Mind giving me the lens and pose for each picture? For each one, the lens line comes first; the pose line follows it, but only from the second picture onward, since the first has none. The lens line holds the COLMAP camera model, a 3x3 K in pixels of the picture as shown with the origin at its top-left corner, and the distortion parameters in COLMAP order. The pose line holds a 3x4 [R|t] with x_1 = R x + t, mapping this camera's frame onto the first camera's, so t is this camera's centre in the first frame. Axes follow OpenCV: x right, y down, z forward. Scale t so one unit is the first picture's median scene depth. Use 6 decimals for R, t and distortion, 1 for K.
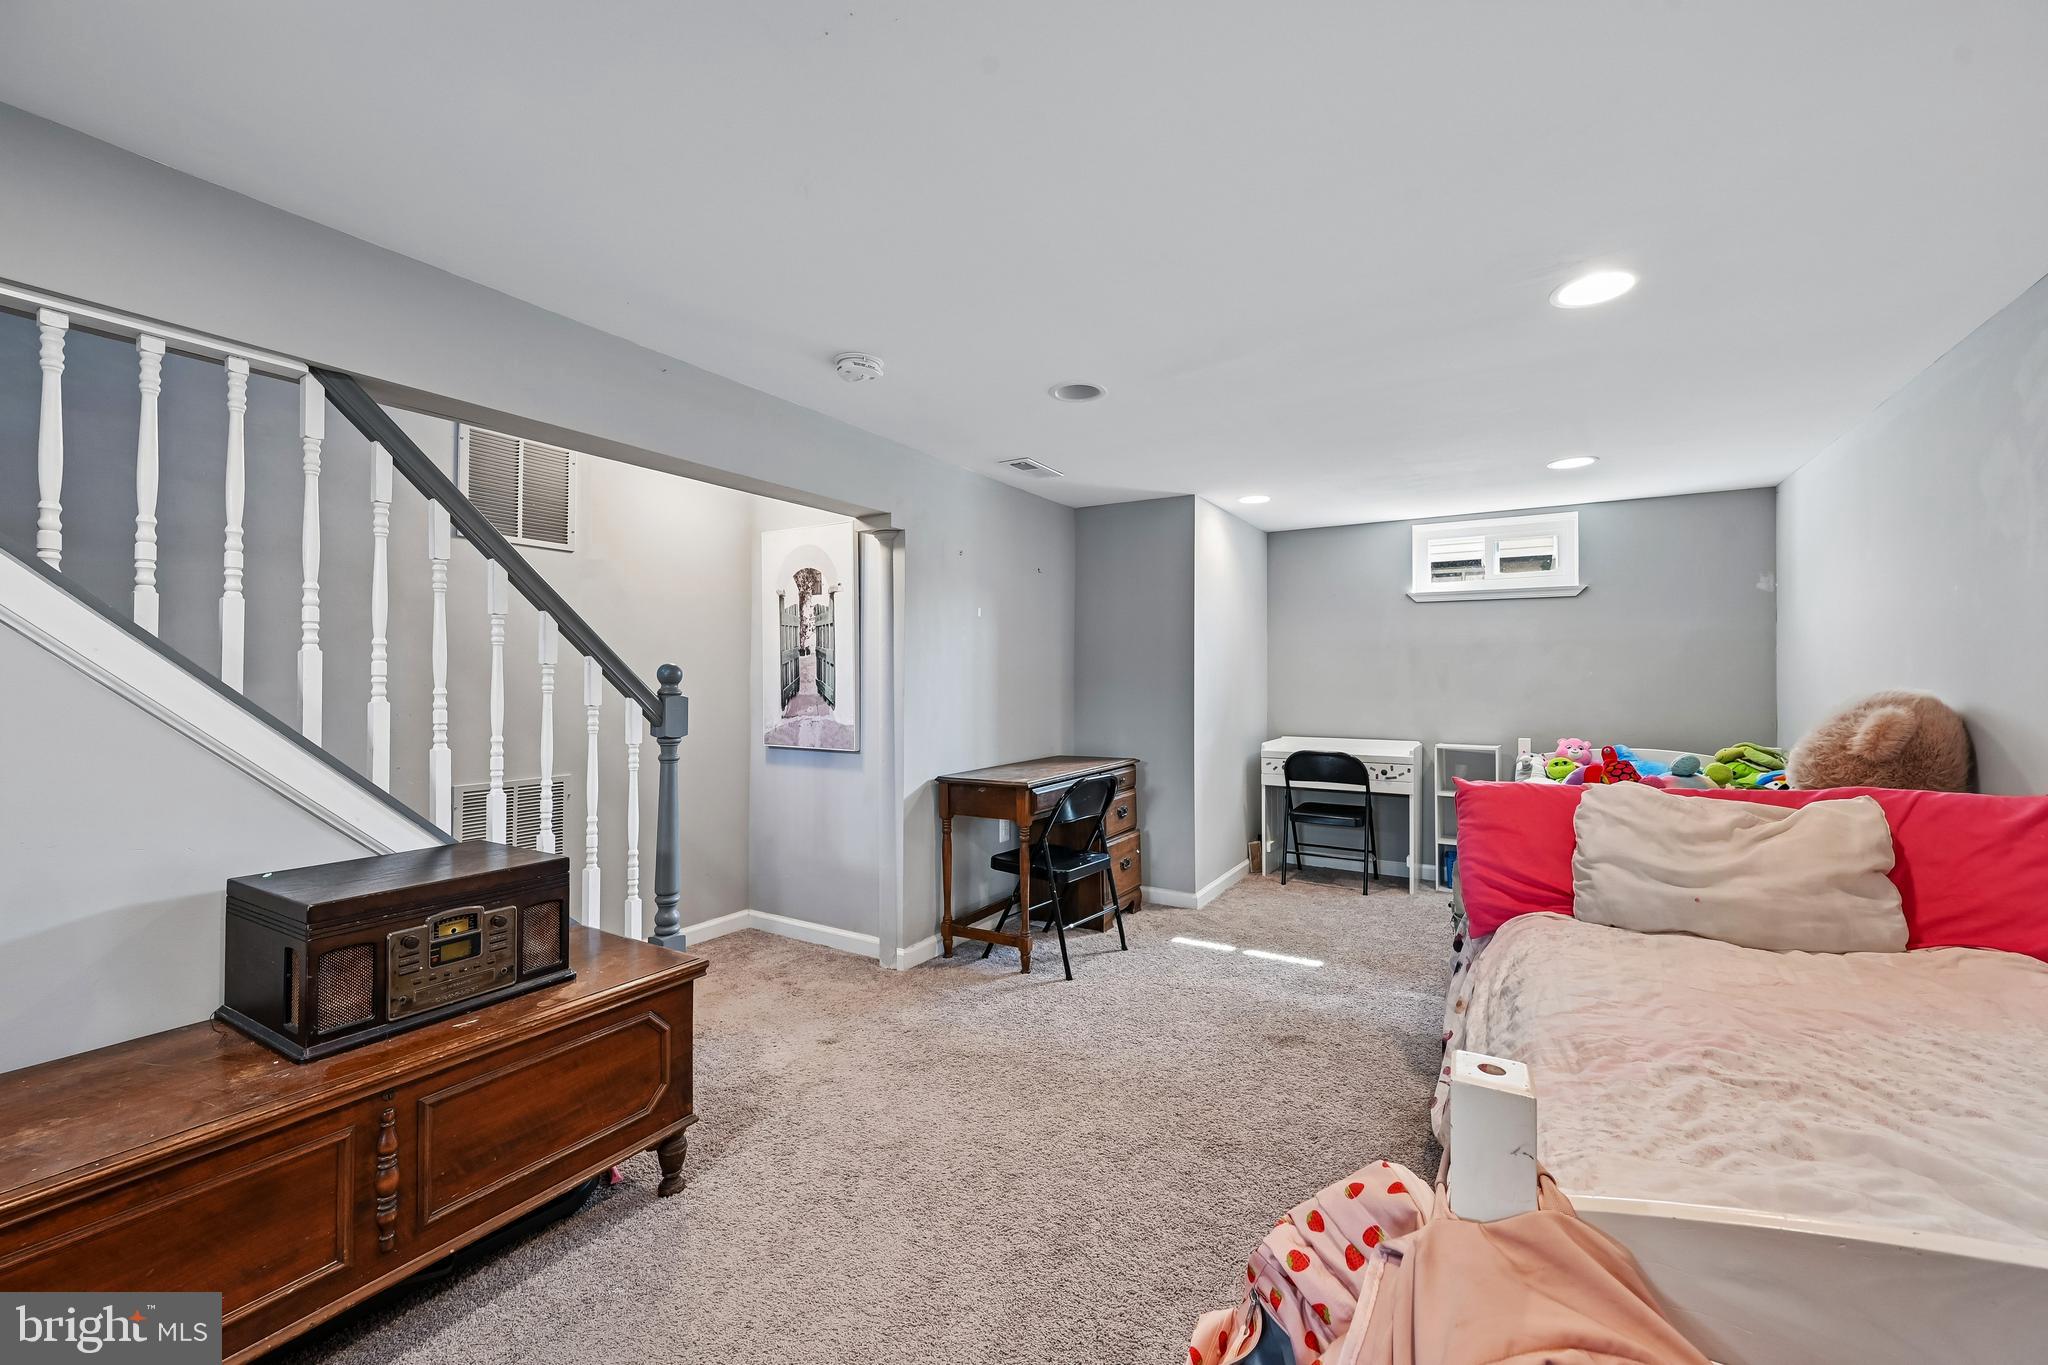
lens RADIAL K [[806.5, 0, 1027.6], [0, 806.5, 670.8], [0, 0, 1]] dist [-0.001615, -0.000368]
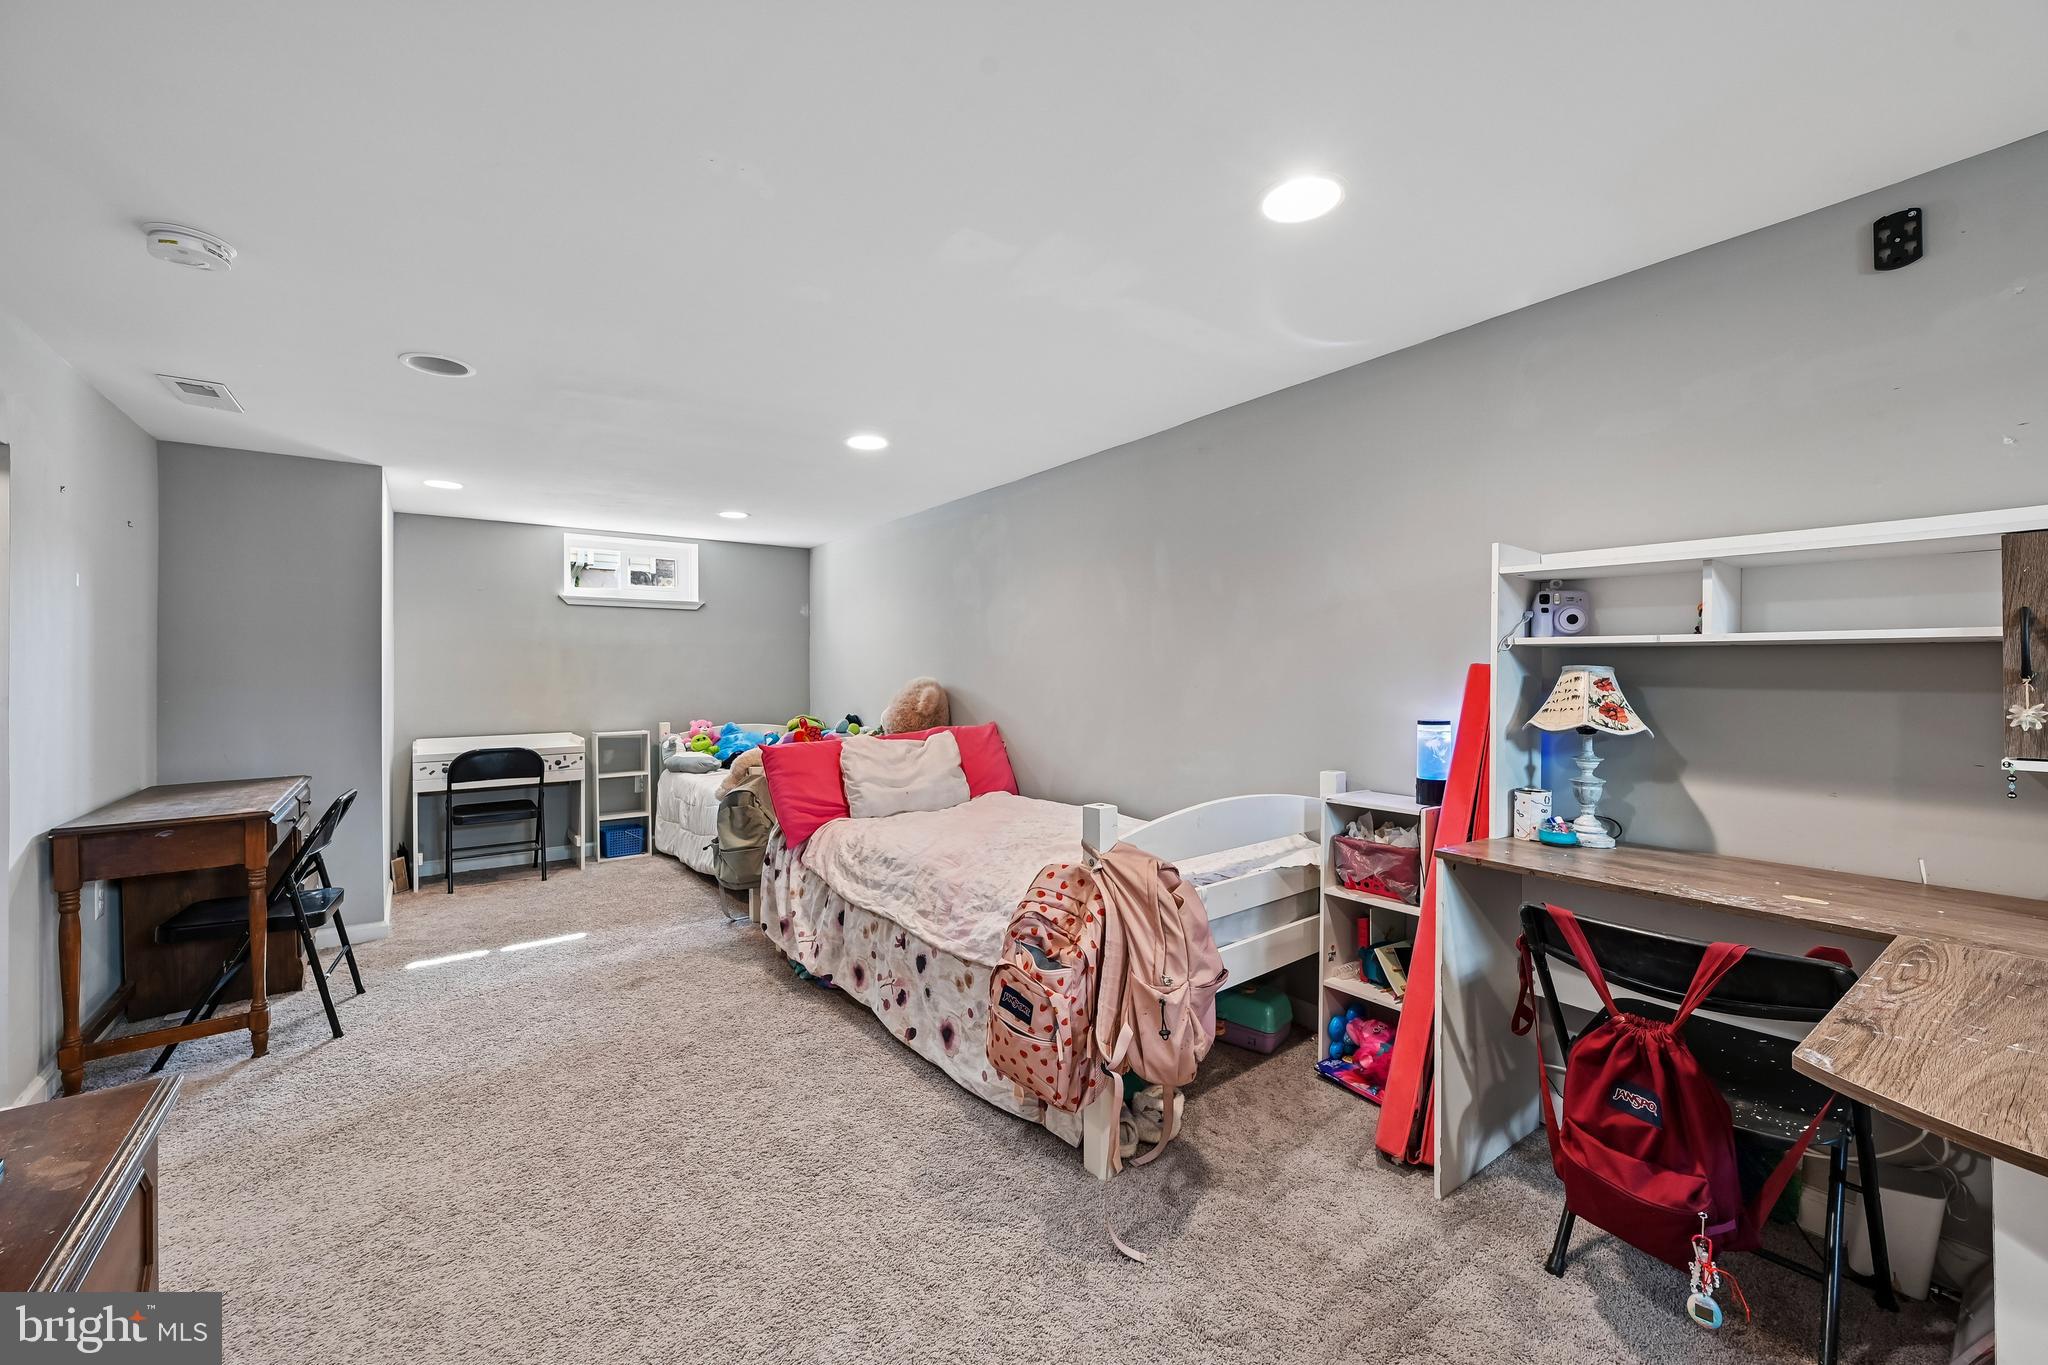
lens RADIAL K [[806.5, 0, 1022.1], [0, 806.5, 675.4], [0, 0, 1]] dist [-0.001615, -0.000368]
pose [[0.391818, -0.007911, 0.920009, -0.325402], [-0.001417, 0.999957, 0.009202, -0.000419], [-0.920042, -0.004909, 0.391790, 0.016807]]
